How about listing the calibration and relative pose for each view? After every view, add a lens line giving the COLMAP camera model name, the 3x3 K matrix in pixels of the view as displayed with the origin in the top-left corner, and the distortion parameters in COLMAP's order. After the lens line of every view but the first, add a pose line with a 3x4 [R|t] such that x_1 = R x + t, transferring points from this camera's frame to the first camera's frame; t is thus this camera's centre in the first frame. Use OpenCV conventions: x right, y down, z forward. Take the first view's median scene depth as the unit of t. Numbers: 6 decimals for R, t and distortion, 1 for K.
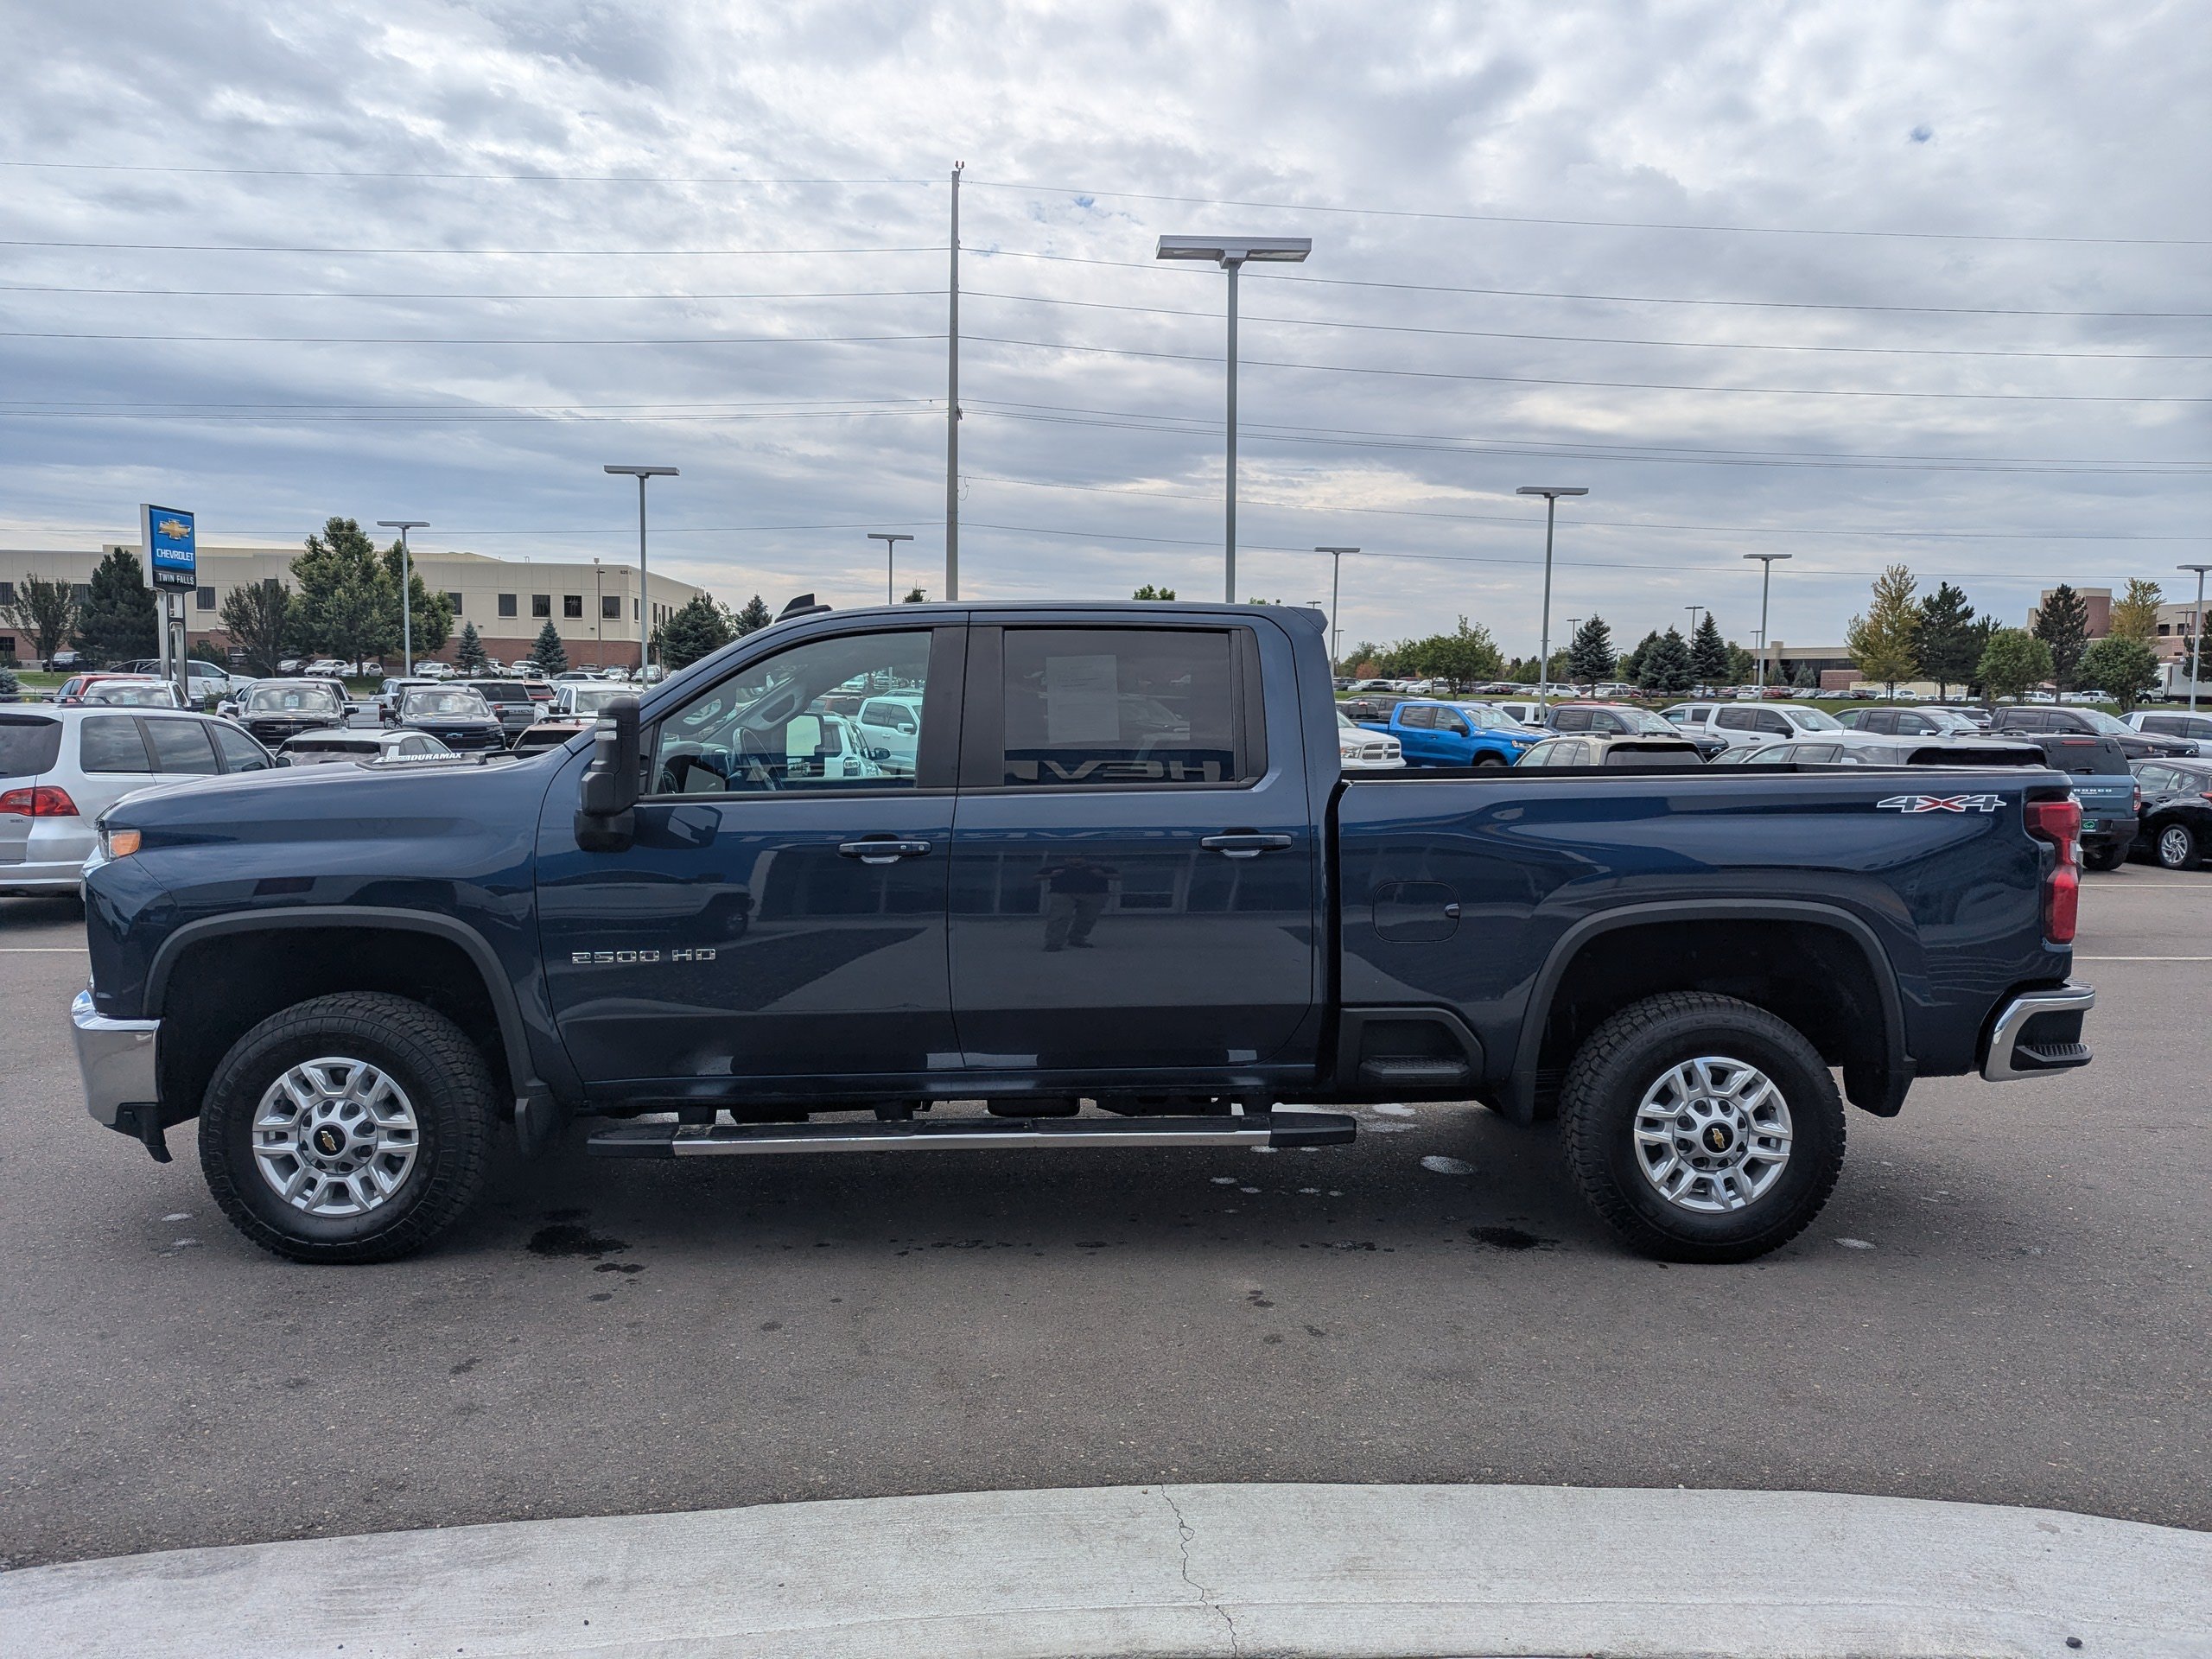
lens RADIAL K [[1579.9, 0, 1106.0], [0, 1579.9, 829.5], [0, 0, 1]] dist [0.051292, -0.039303]
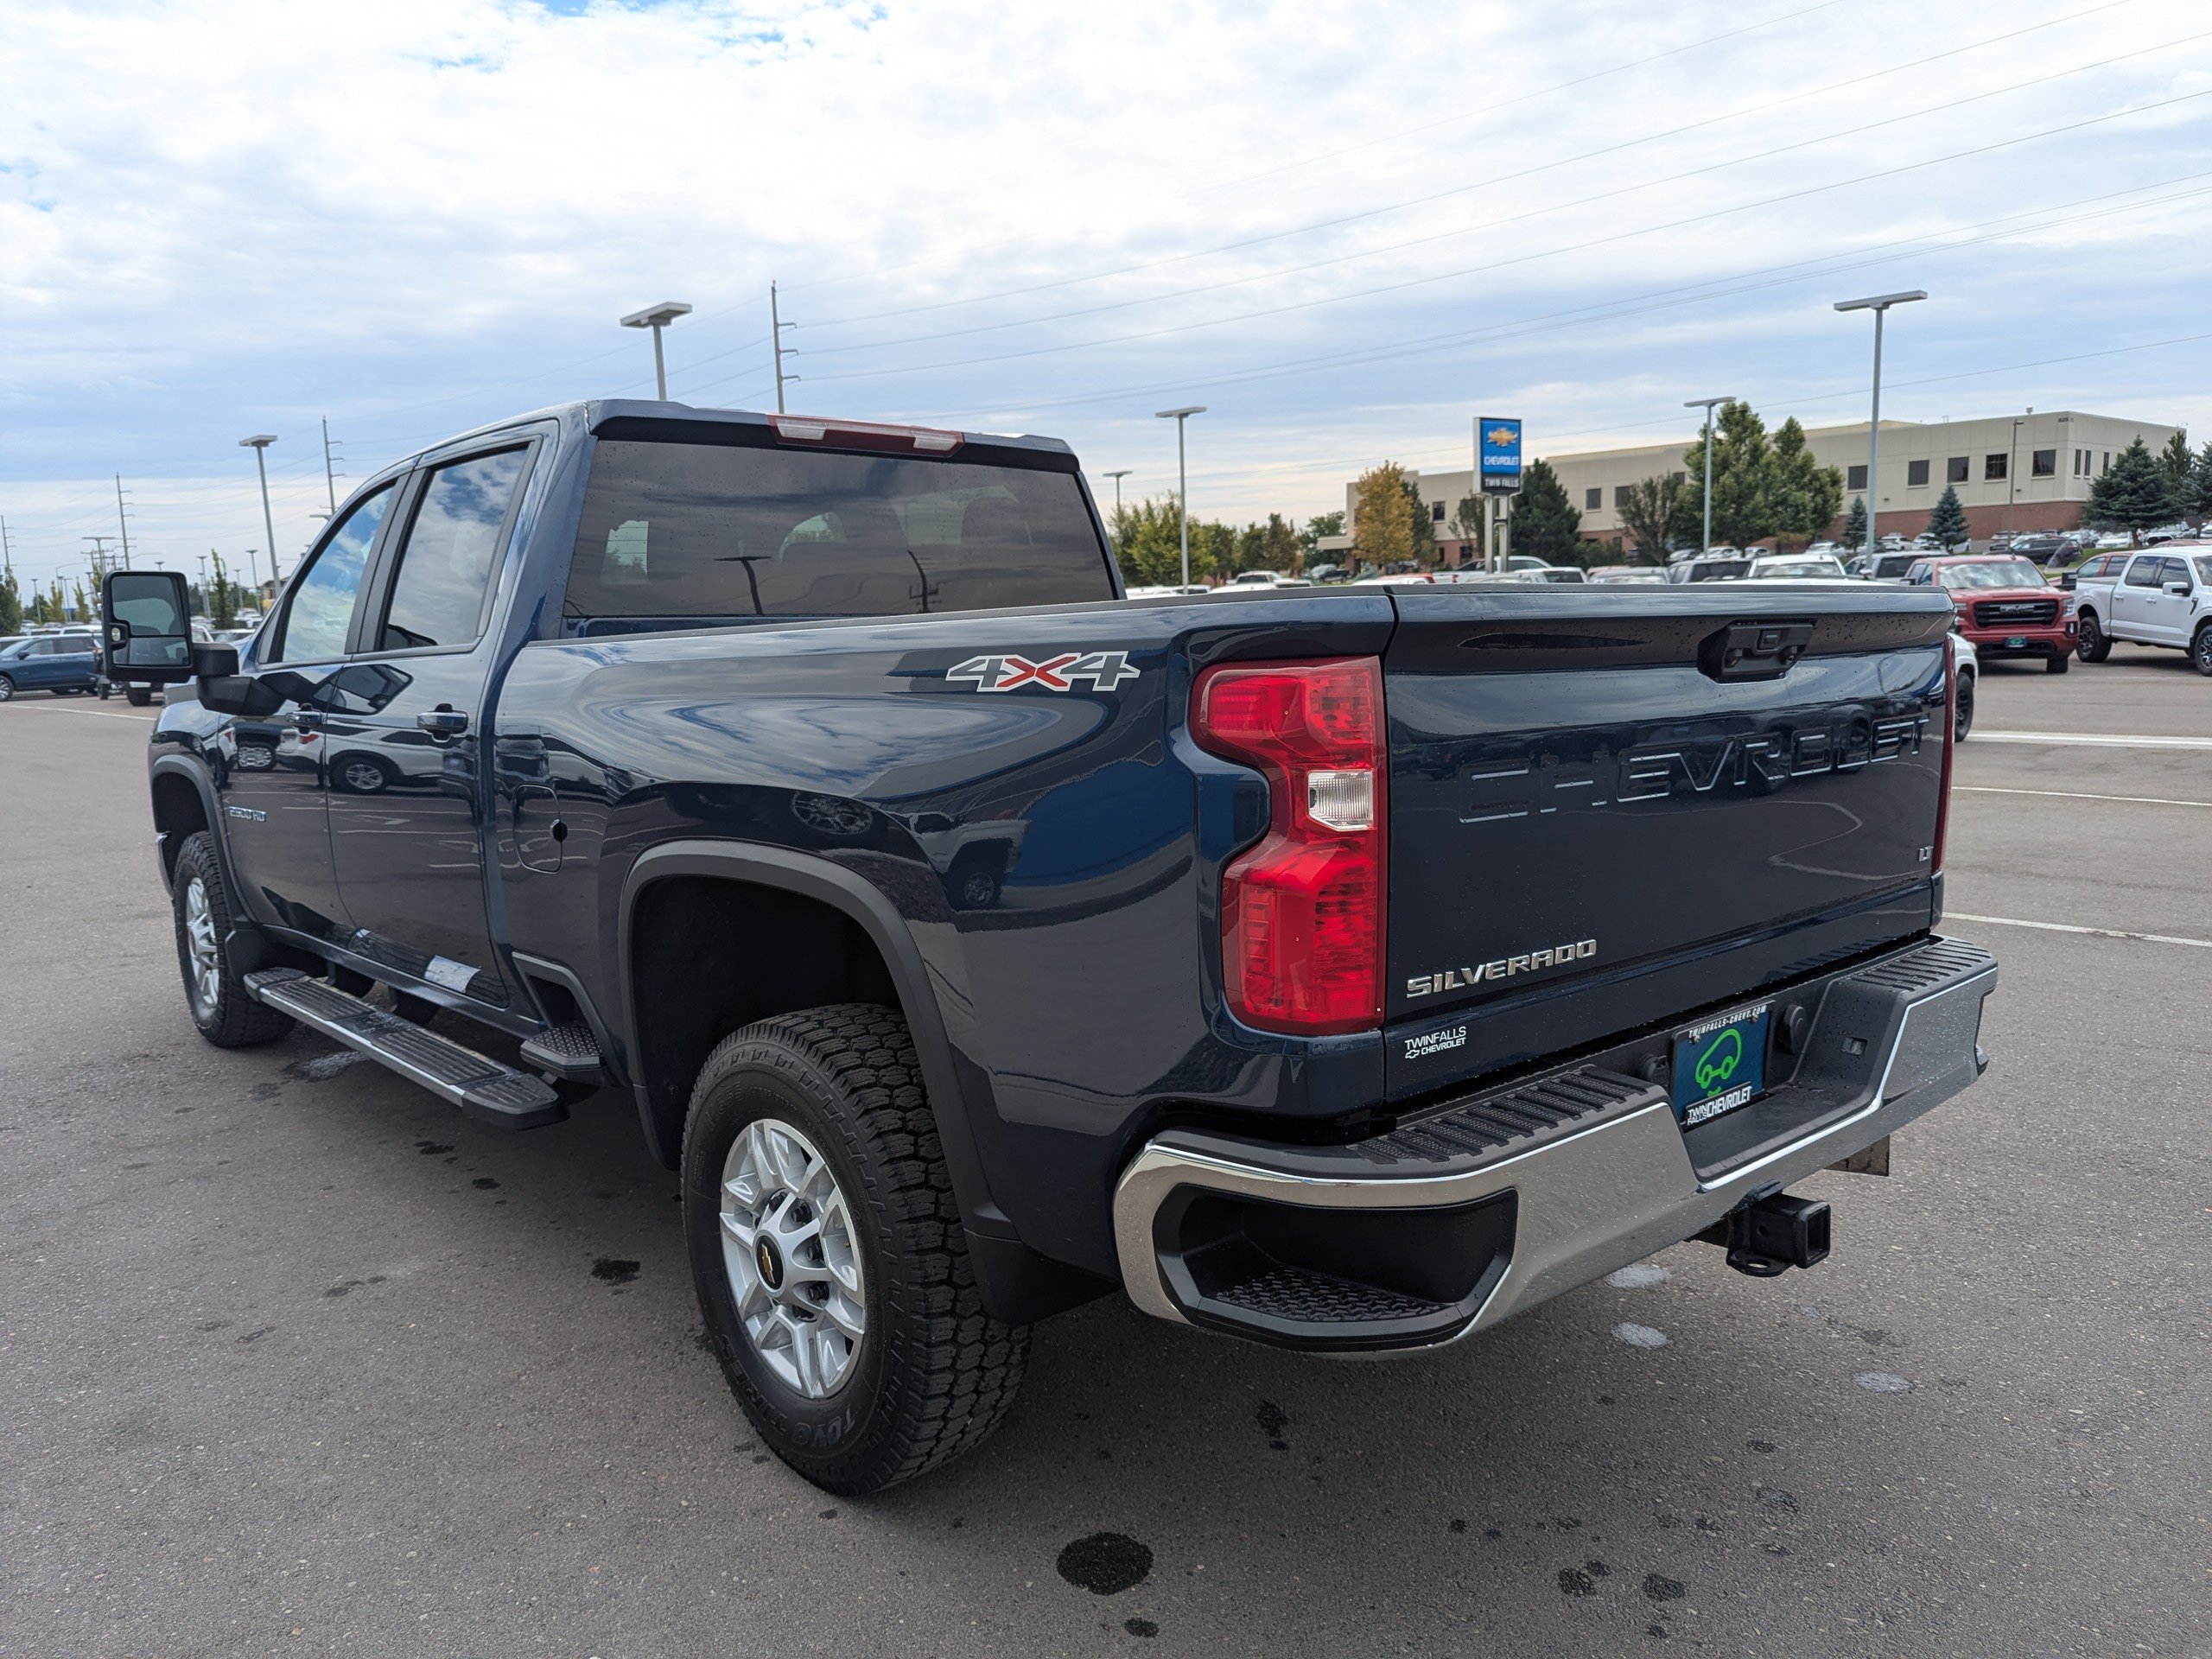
lens RADIAL K [[1577.6, 0, 1078.9], [0, 1577.6, 839.6], [0, 0, 1]] dist [0.072492, -0.066063]
pose [[0.633611, 0.080064, -0.769498, 0.051373], [-0.021270, 0.996057, 0.086123, -0.000458], [0.773359, -0.038201, 0.632816, 0.042555]]
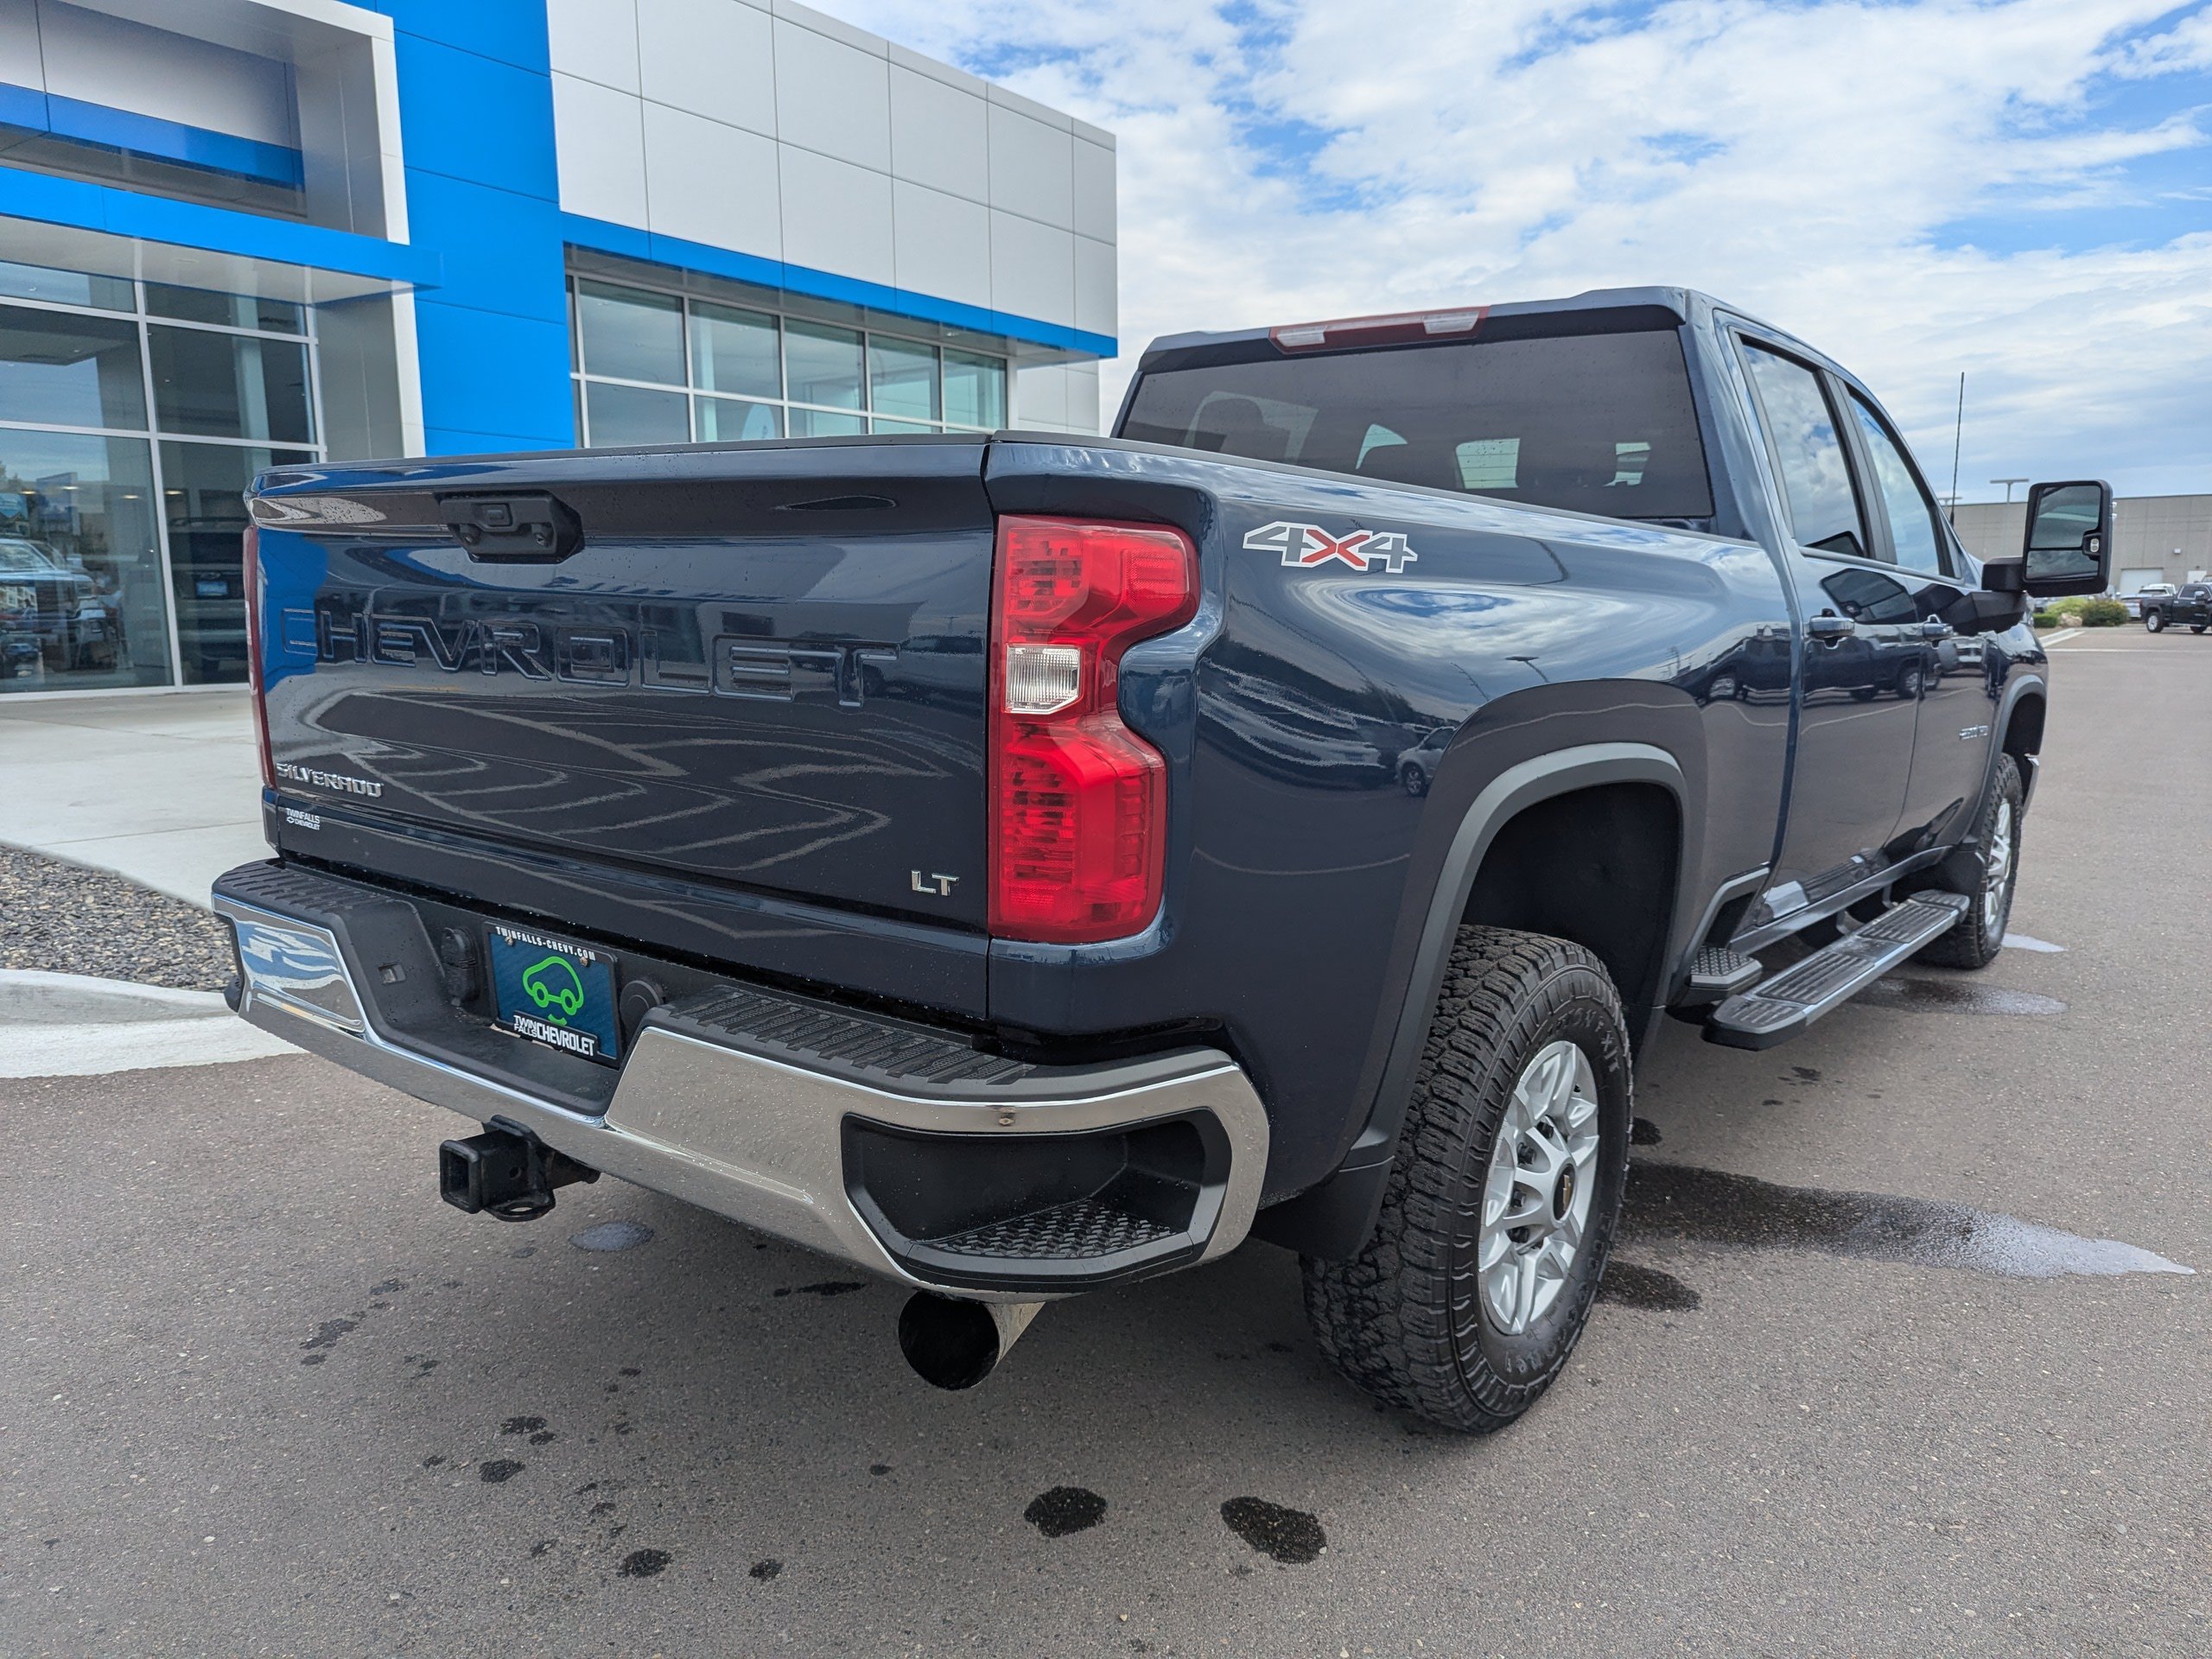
lens RADIAL K [[1590.5, 0, 1106.0], [0, 1590.5, 829.5], [0, 0, 1]] dist [0.006388, -0.003936]
pose [[-0.652547, 0.099108, -0.751239, 0.050222], [-0.064271, 0.980598, 0.185194, -0.002309], [0.755018, 0.169131, -0.633516, 0.095349]]
